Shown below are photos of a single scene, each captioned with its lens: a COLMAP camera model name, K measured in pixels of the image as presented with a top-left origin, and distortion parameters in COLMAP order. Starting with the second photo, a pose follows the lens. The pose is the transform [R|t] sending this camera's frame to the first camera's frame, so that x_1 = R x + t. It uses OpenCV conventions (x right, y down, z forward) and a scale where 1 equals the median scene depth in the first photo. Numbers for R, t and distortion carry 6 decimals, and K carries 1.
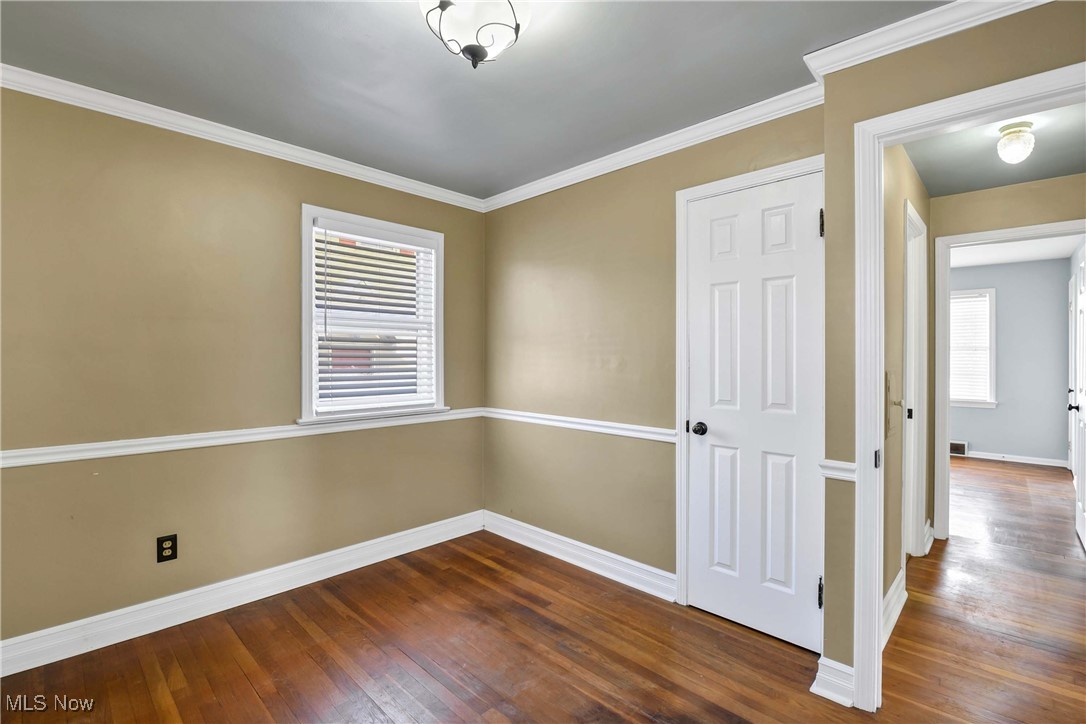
lens RADIAL K [[501.7, 0, 543.0], [0, 501.7, 362.0], [0, 0, 1]] dist [0.002441, -0.000341]
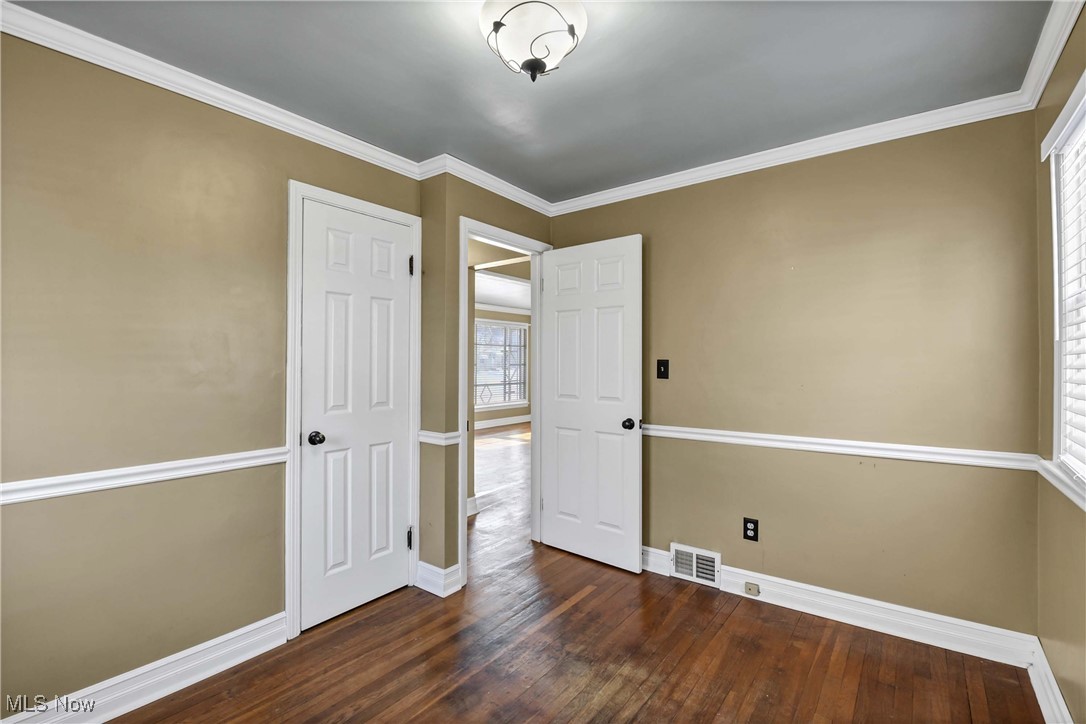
lens RADIAL K [[488.4, 0, 563.1], [0, 488.4, 363.6], [0, 0, 1]] dist [-0.004122, -0.001464]
pose [[-0.157004, -0.004340, 0.987588, -0.673495], [0.008774, 0.999945, 0.005789, -0.011799], [-0.987559, 0.009574, -0.156957, 0.662846]]
